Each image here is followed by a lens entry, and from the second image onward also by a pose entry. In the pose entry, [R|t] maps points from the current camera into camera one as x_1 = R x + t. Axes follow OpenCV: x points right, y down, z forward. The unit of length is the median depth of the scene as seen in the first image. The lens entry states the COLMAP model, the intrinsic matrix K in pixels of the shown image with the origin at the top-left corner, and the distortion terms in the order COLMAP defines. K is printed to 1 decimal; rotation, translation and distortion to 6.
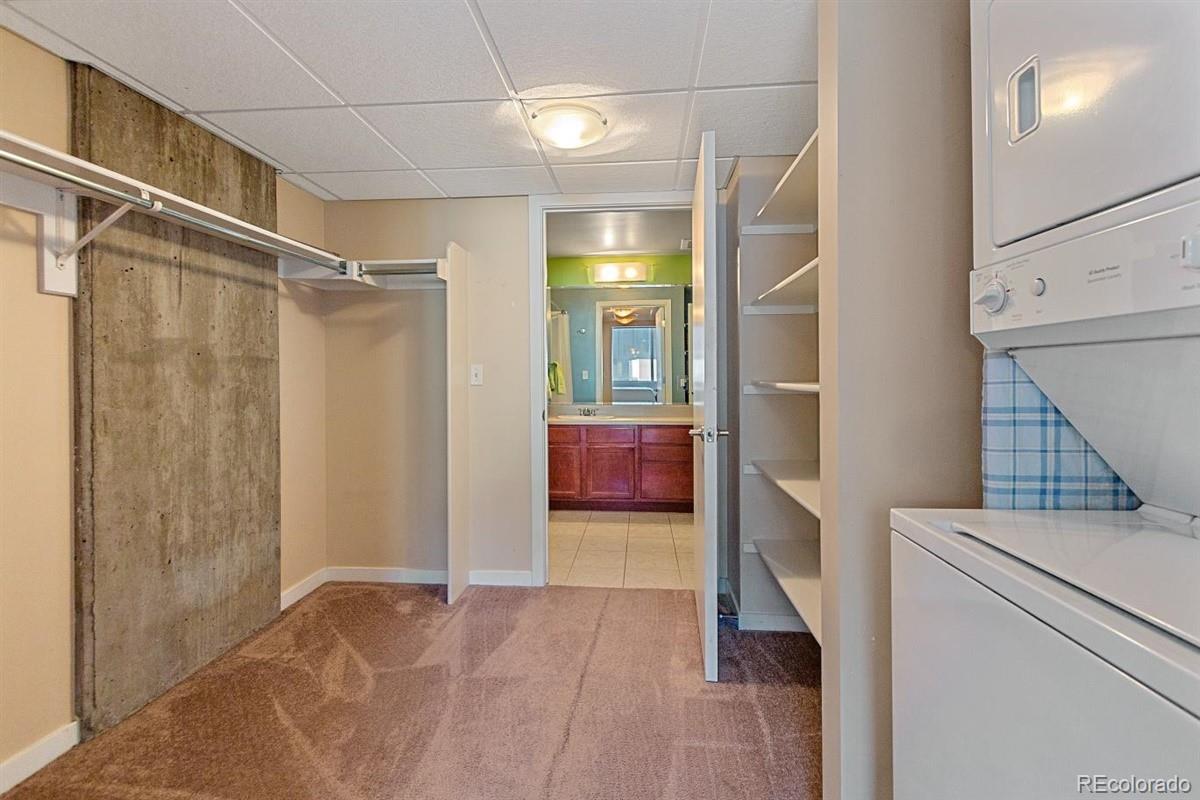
lens RADIAL K [[553.1, 0, 601.1], [0, 553.1, 356.9], [0, 0, 1]] dist [0.000631, -0.000318]
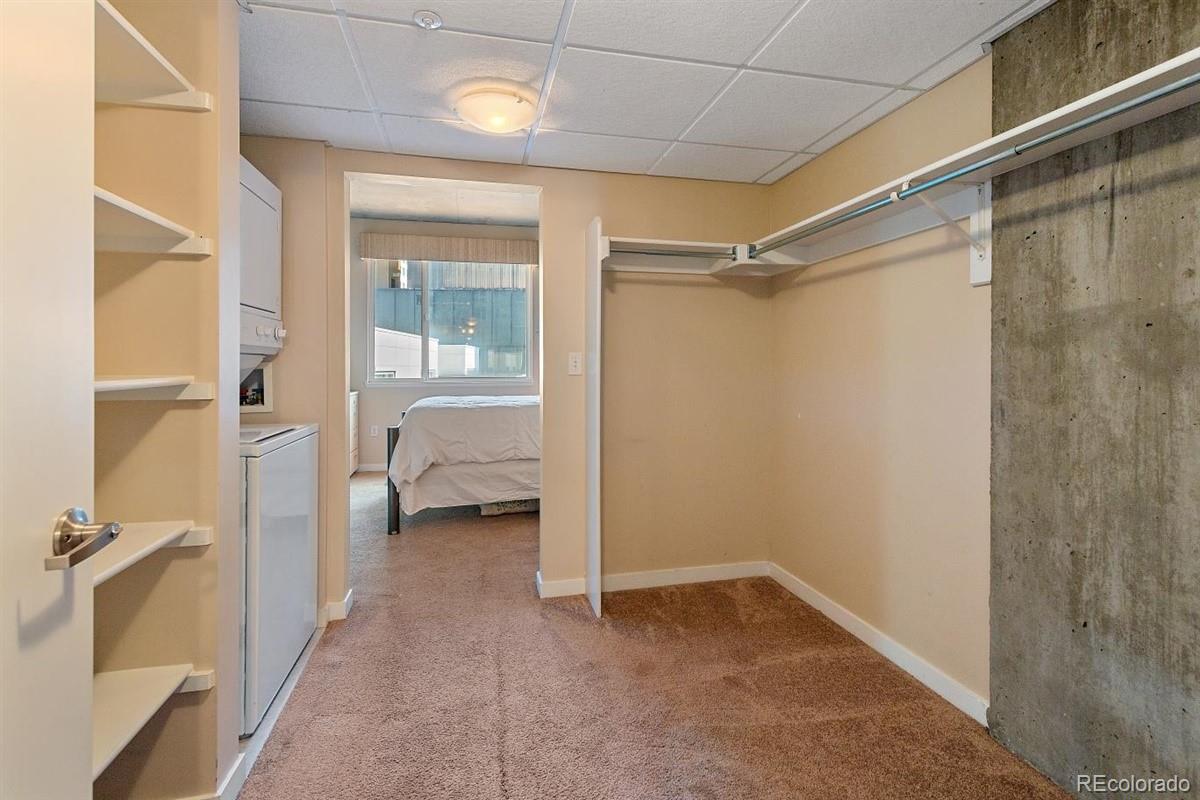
lens RADIAL K [[553.1, 0, 601.1], [0, 553.1, 356.9], [0, 0, 1]] dist [0.000631, -0.000318]
pose [[-0.949159, 0.004609, -0.314763, 0.027977], [0.019312, 0.998862, -0.043610, 0.047741], [0.314204, -0.047471, -0.948168, 1.498342]]
